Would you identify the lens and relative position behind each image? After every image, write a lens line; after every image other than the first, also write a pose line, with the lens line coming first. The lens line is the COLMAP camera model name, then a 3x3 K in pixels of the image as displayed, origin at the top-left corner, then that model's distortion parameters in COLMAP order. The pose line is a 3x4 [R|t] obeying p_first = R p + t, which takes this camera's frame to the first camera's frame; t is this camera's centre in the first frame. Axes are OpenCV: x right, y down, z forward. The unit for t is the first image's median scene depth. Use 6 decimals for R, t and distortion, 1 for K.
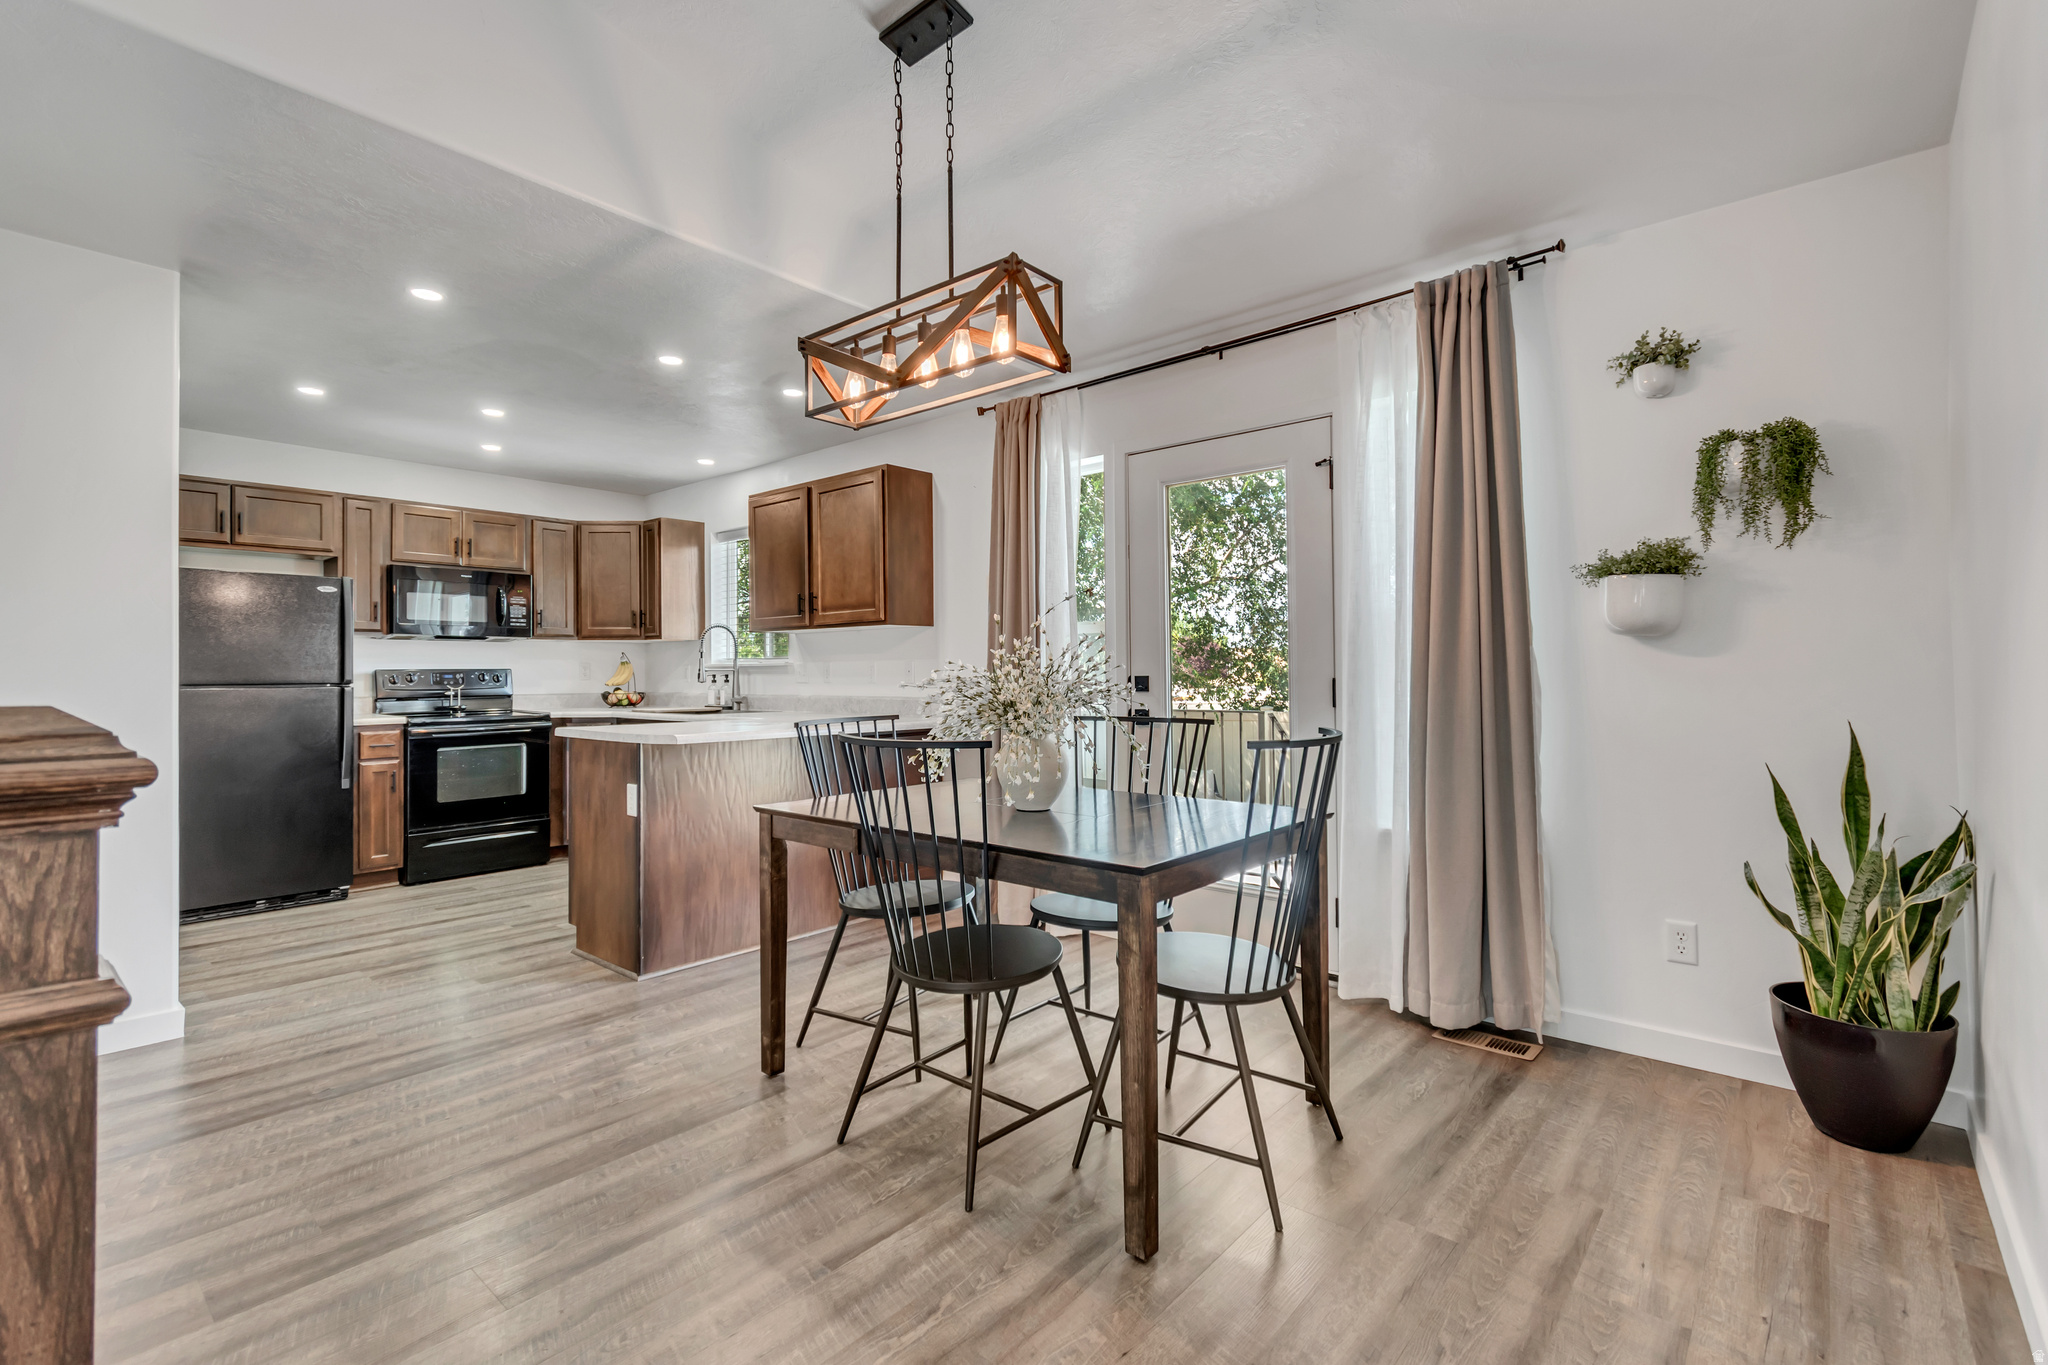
lens RADIAL K [[924.1, 0, 1020.0], [0, 924.1, 659.3], [0, 0, 1]] dist [-0.002028, -0.000091]
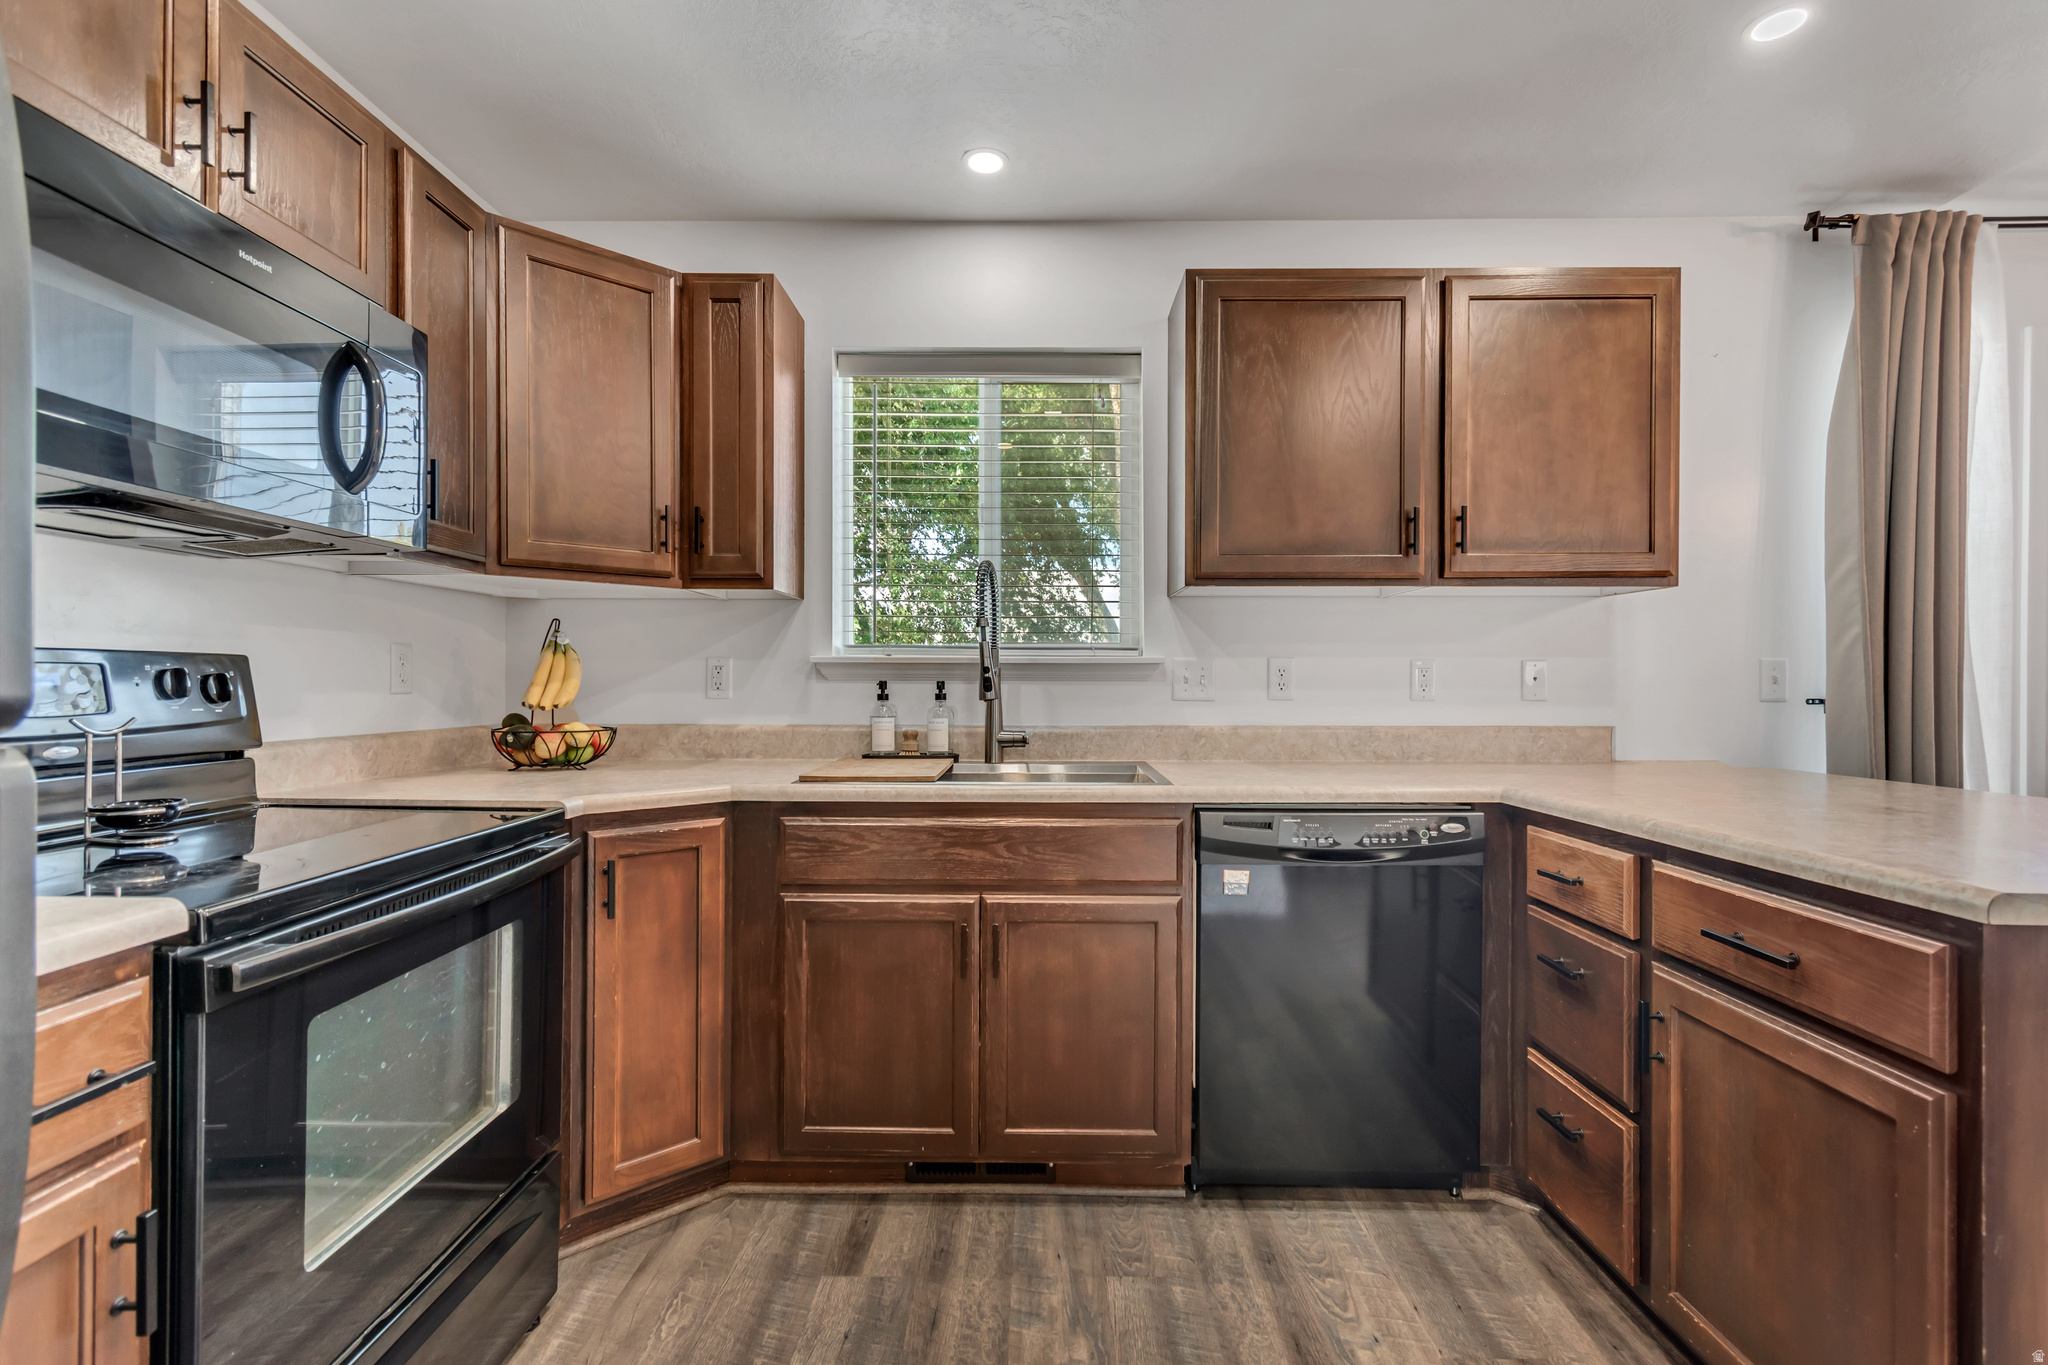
lens RADIAL K [[911.4, 0, 1024.0], [0, 911.4, 682.5], [0, 0, 1]] dist [0.002322, 0.000165]
pose [[0.749709, 0.005321, 0.661746, -0.597720], [-0.015622, 0.999831, 0.009659, 0.013214], [-0.661583, -0.017579, 0.749666, 0.682930]]
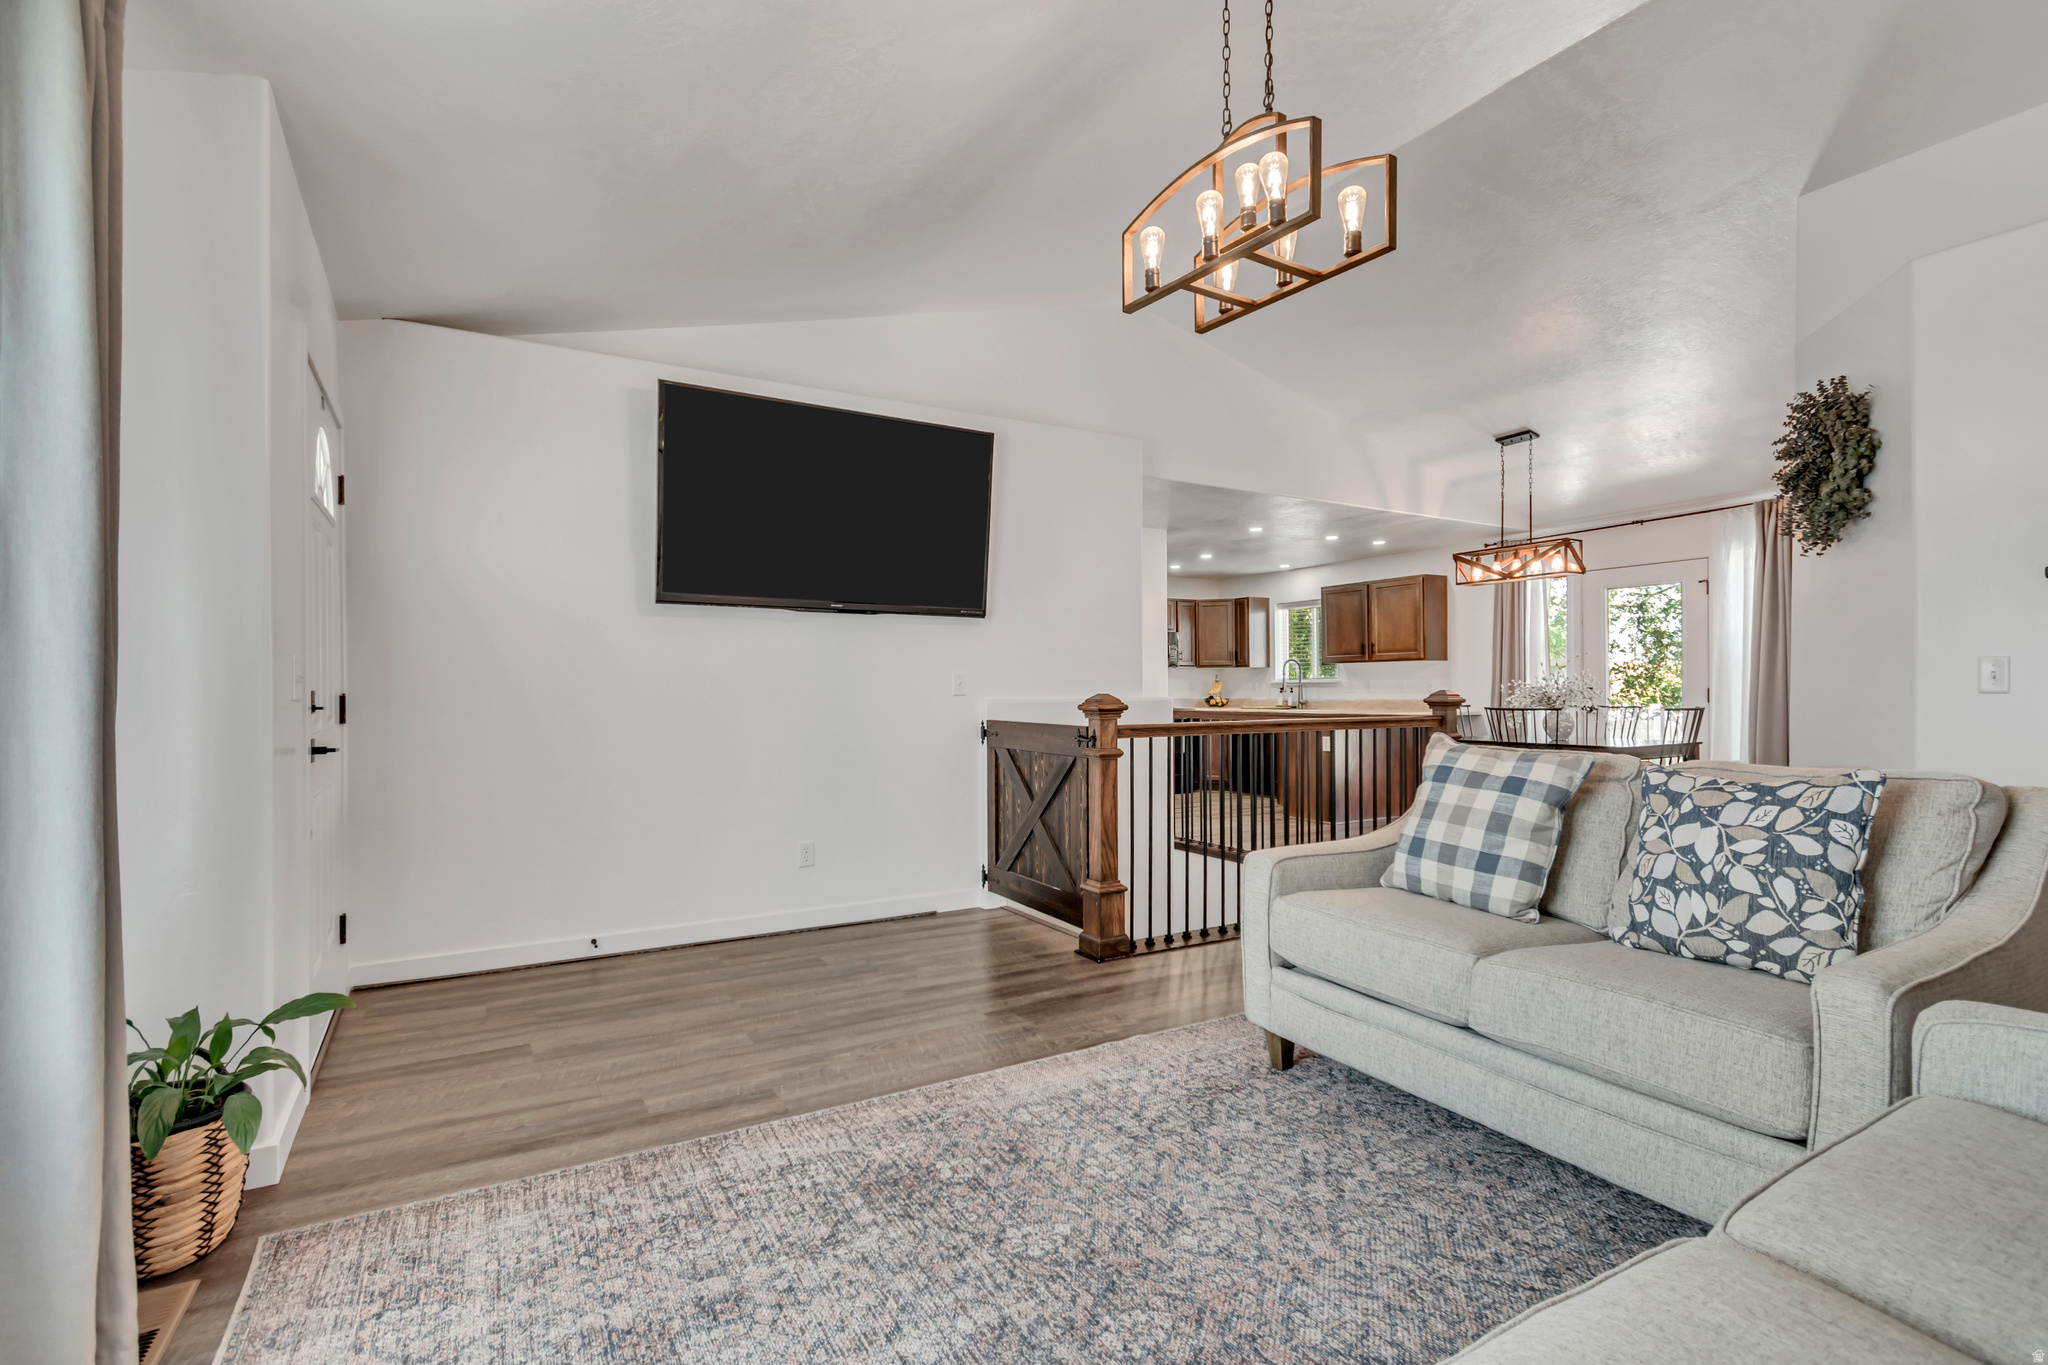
lens RADIAL K [[911.4, 0, 1024.0], [0, 911.4, 682.5], [0, 0, 1]] dist [0.002322, 0.000165]
pose [[0.941846, -0.001186, -0.336041, -0.225778], [0.003671, 0.999970, 0.006759, -0.006930], [0.336023, -0.007600, 0.941823, -0.780032]]
